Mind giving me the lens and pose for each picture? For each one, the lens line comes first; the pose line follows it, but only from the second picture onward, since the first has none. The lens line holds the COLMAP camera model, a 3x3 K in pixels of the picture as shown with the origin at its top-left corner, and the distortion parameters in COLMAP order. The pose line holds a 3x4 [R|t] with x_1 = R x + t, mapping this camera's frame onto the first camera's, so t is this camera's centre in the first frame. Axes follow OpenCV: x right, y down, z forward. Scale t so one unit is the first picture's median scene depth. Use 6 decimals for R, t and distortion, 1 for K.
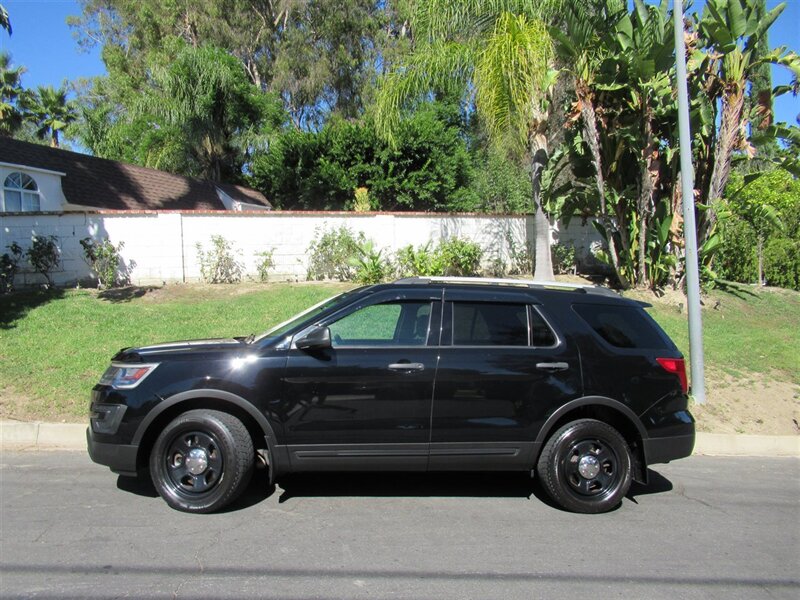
lens RADIAL K [[615.1, 0, 401.6], [0, 615.1, 300.8], [0, 0, 1]] dist [-0.006291, 0.023325]
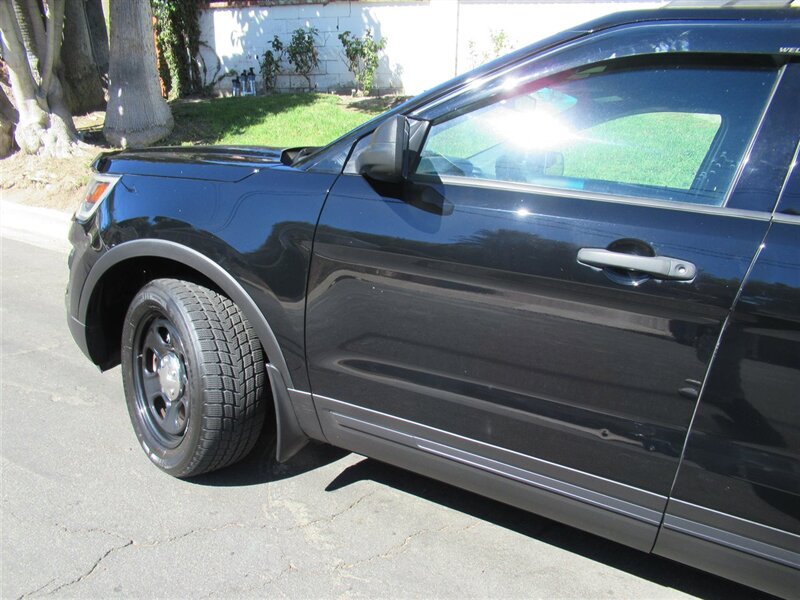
lens RADIAL K [[615.1, 0, 403.0], [0, 615.1, 298.7], [0, 0, 1]] dist [-0.006291, 0.023325]
pose [[0.855620, 0.197139, -0.478593, 0.025620], [-0.073471, 0.961524, 0.264714, 0.020162], [0.512364, -0.191332, 0.837183, 0.279502]]
